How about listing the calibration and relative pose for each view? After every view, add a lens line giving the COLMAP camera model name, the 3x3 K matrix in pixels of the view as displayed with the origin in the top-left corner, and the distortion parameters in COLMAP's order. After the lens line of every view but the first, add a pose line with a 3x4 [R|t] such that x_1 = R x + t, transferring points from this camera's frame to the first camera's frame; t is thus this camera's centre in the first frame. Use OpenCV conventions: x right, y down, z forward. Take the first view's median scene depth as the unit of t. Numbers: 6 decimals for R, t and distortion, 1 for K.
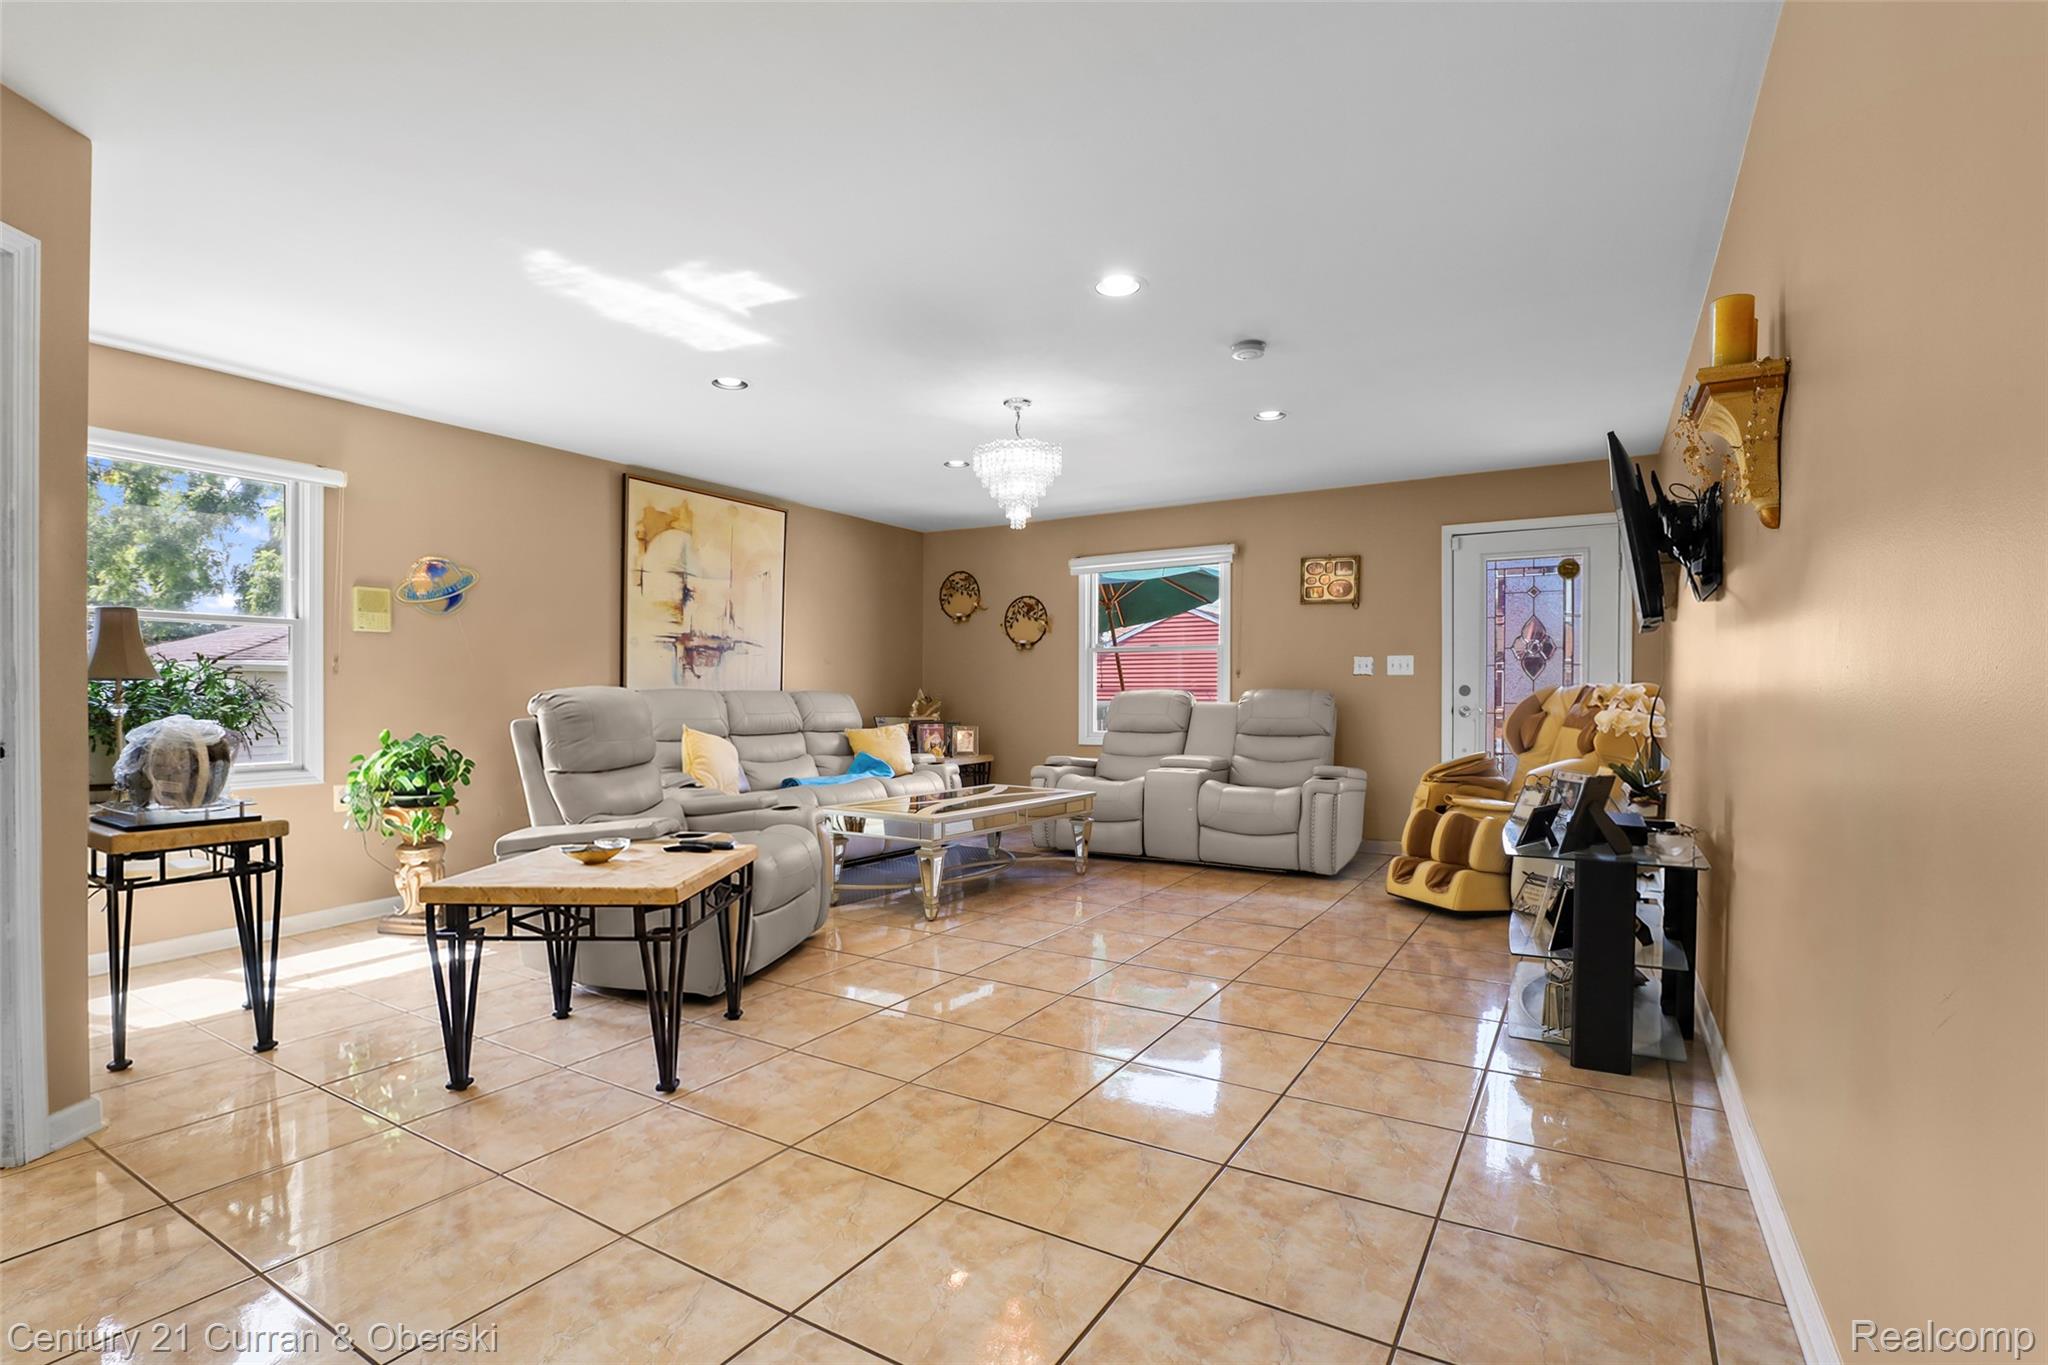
lens RADIAL K [[958.8, 0, 1024.3], [0, 958.8, 693.2], [0, 0, 1]] dist [-0.028022, 0.000639]
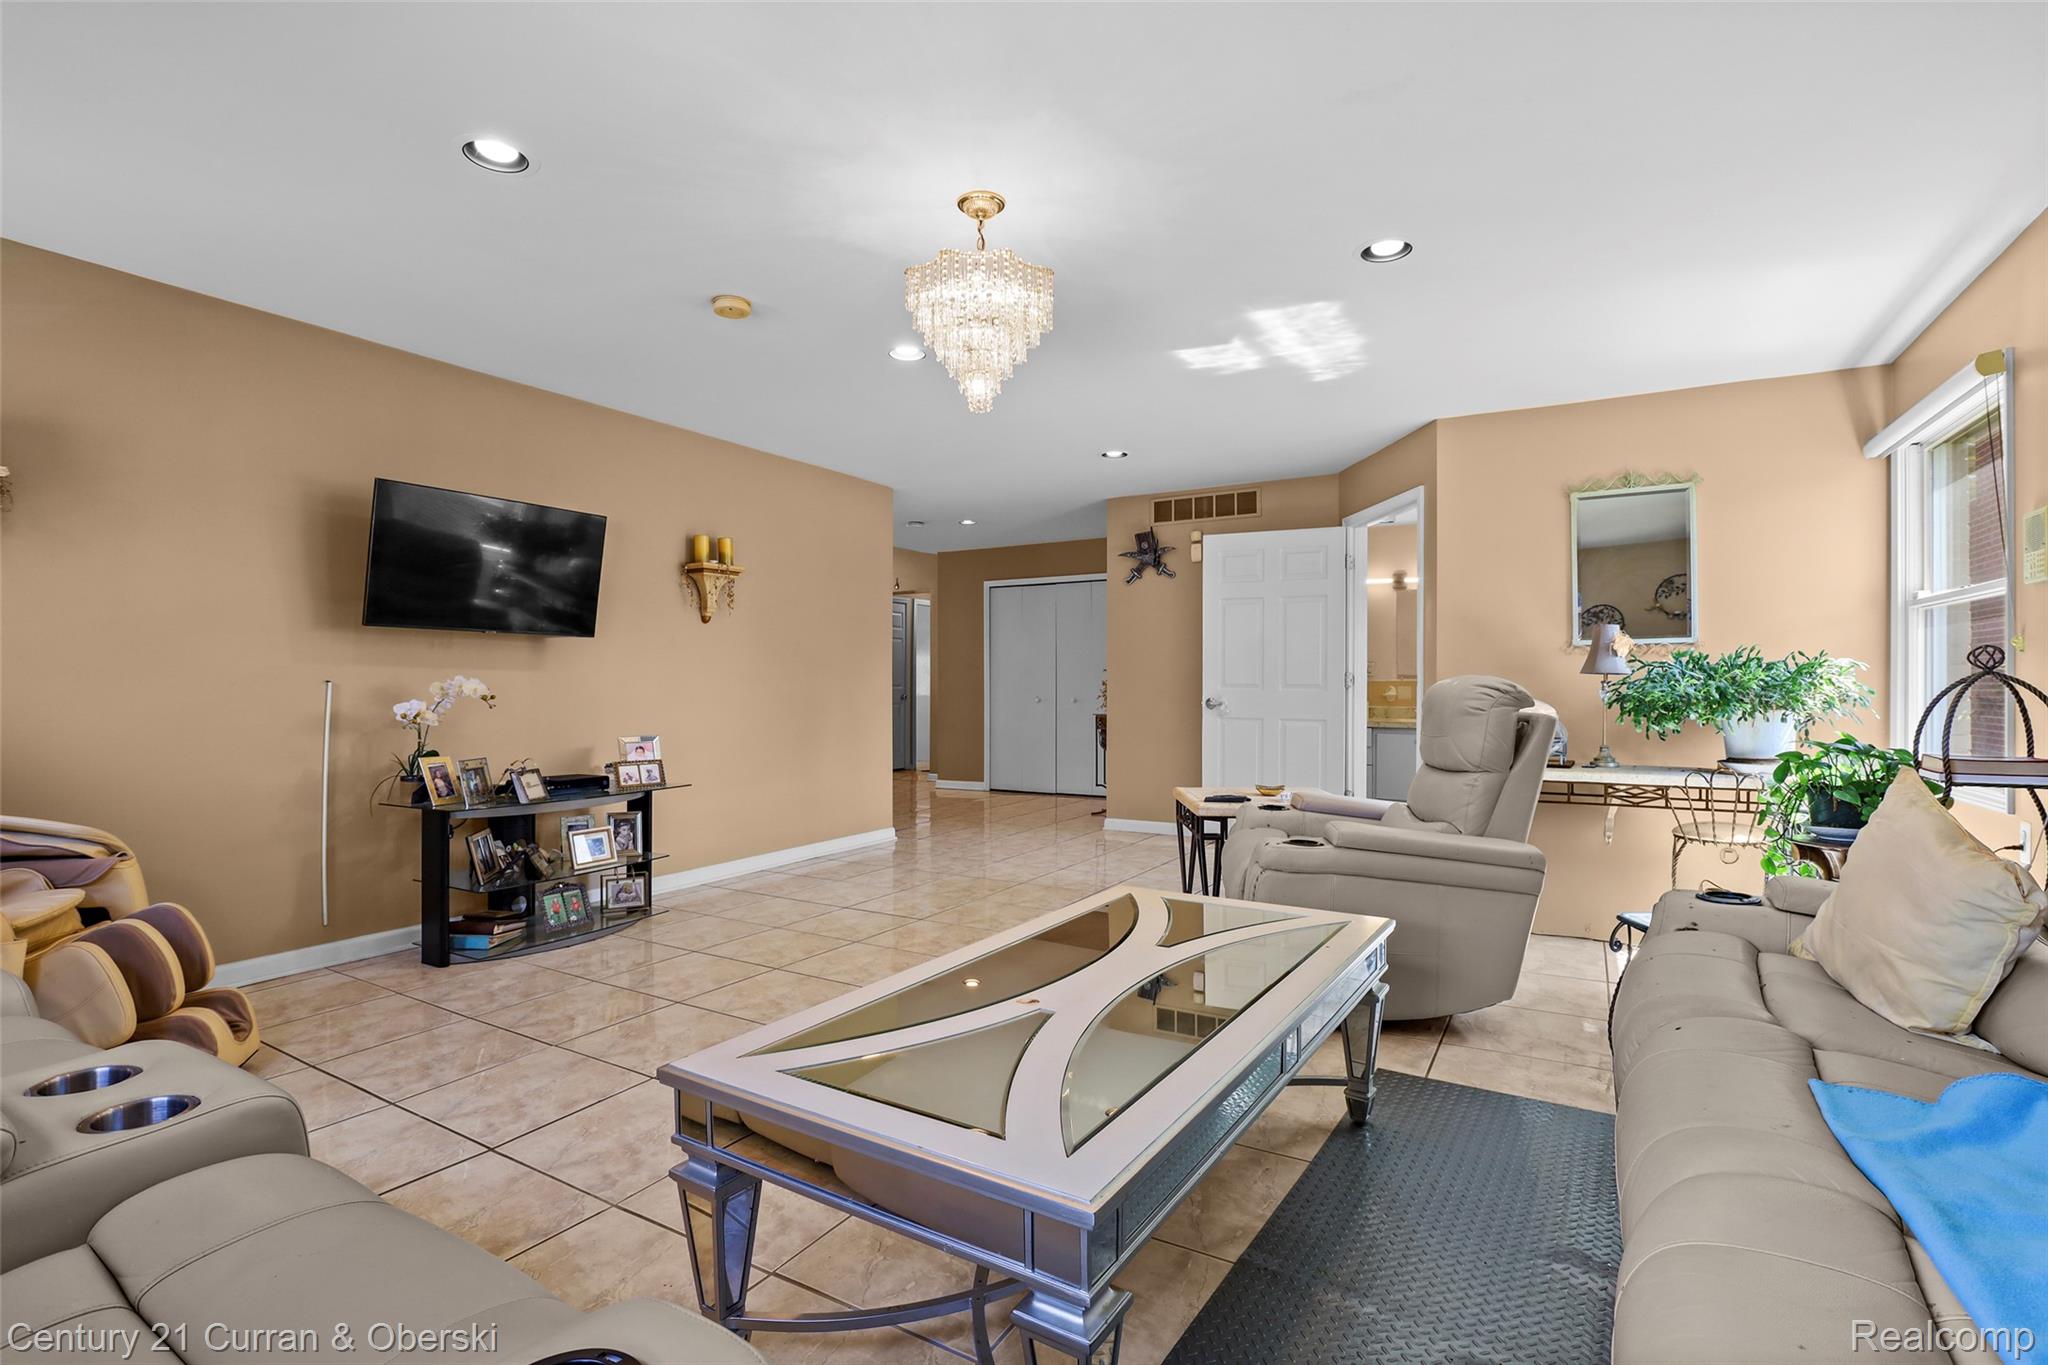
lens RADIAL K [[958.8, 0, 1024.3], [0, 958.8, 693.2], [0, 0, 1]] dist [-0.028022, 0.000639]
pose [[-0.999873, 0.007445, -0.014102, -0.028126], [0.007360, 0.999955, 0.006035, -0.001357], [0.014146, 0.005930, -0.999882, 1.904615]]
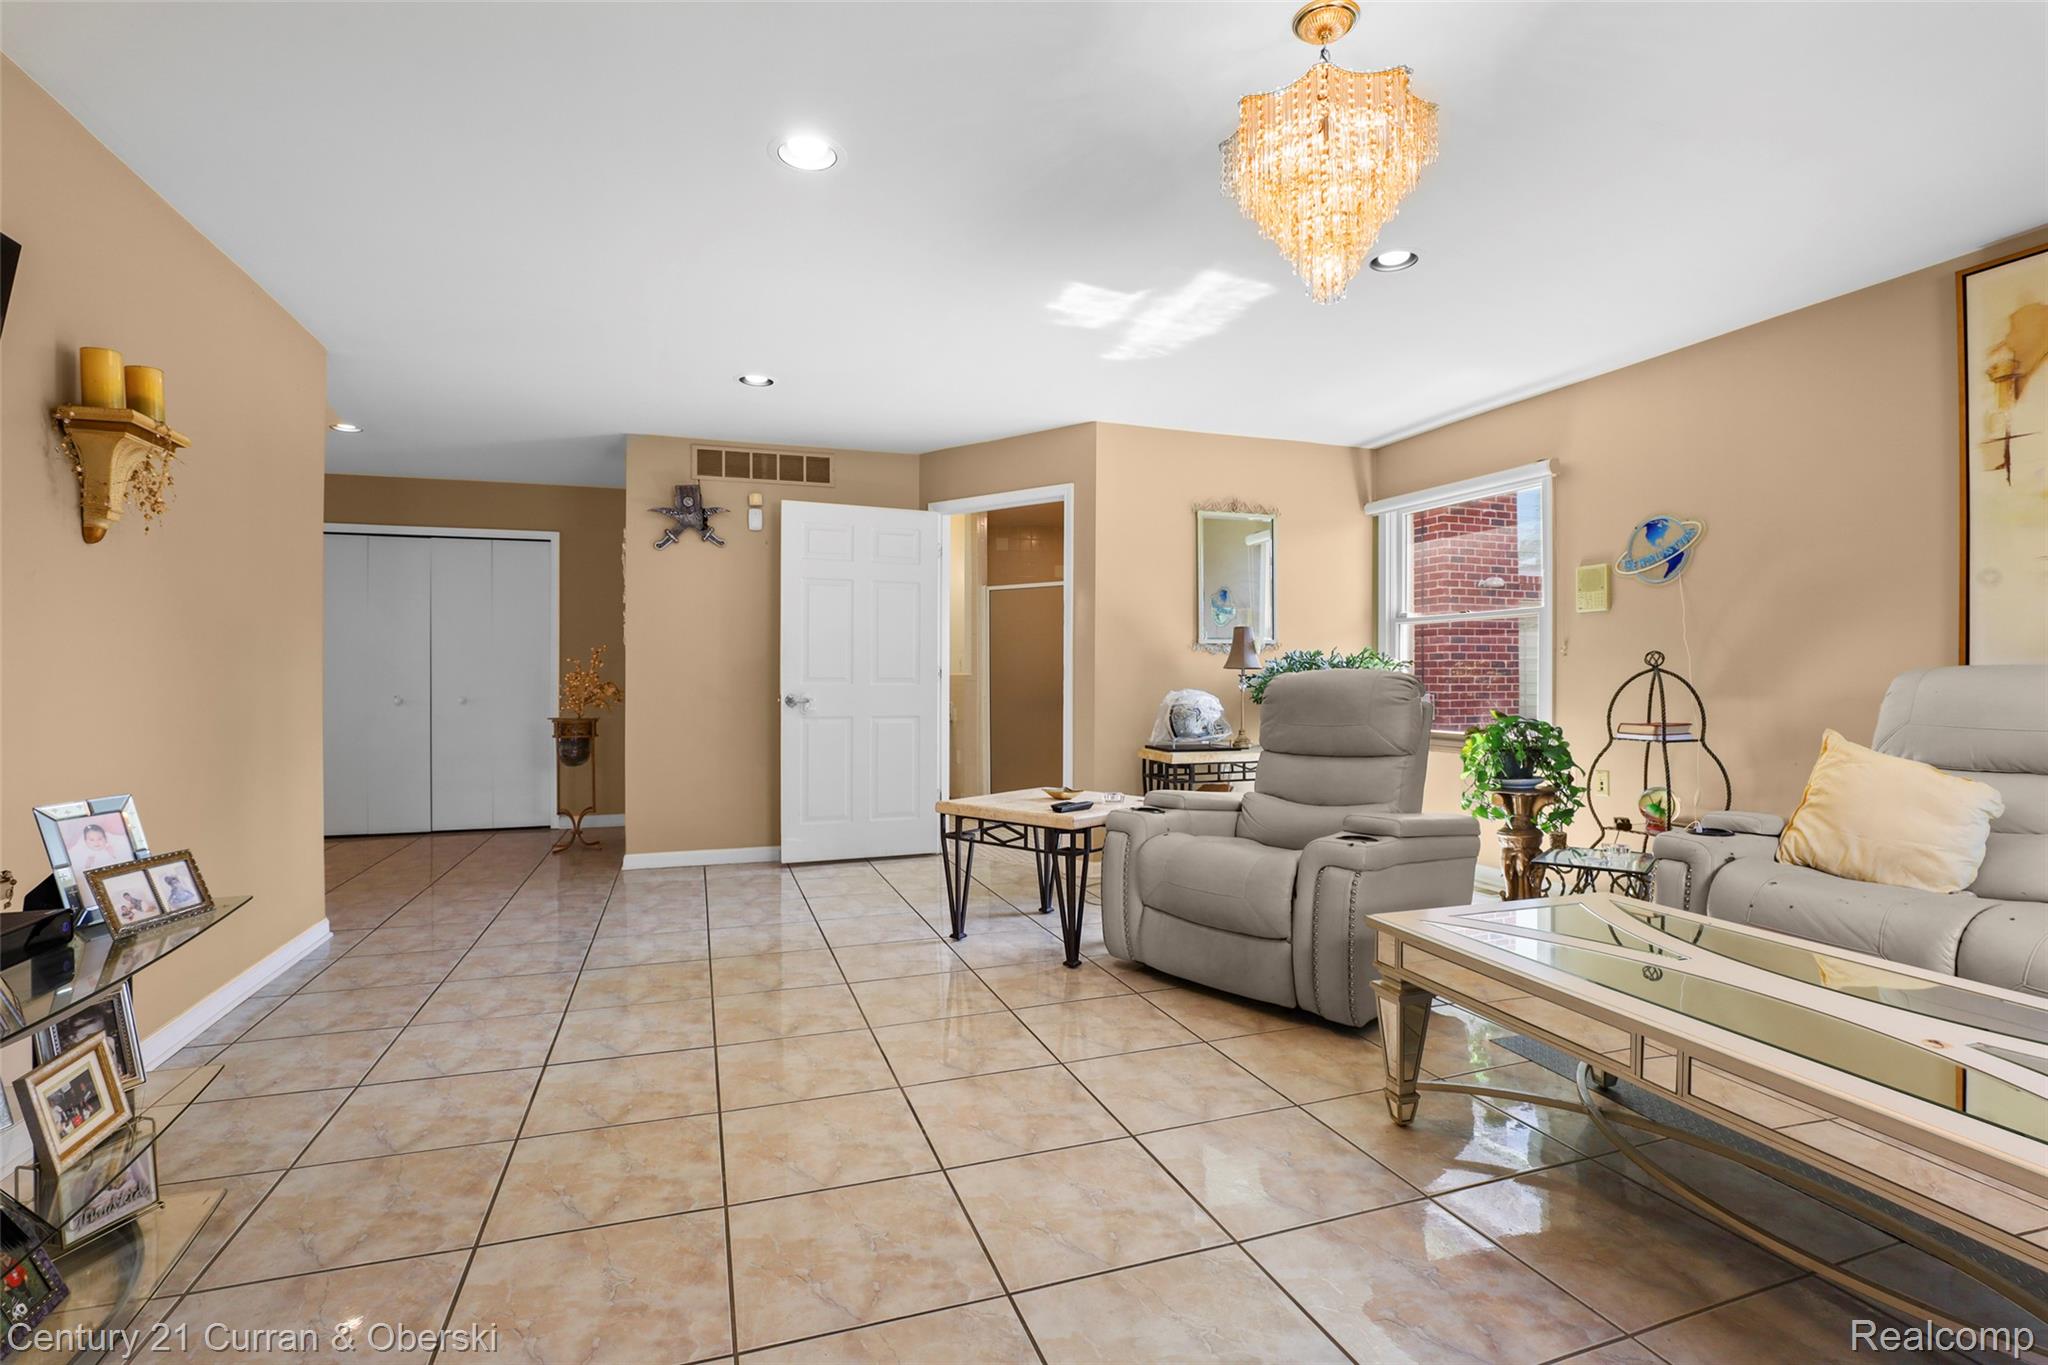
lens RADIAL K [[958.8, 0, 1024.3], [0, 958.8, 693.2], [0, 0, 1]] dist [-0.028022, 0.000639]
pose [[-0.629524, 0.018579, -0.776759, 0.504142], [0.007903, 0.999815, 0.017509, -0.004394], [0.776941, 0.004883, -0.629555, 1.385966]]
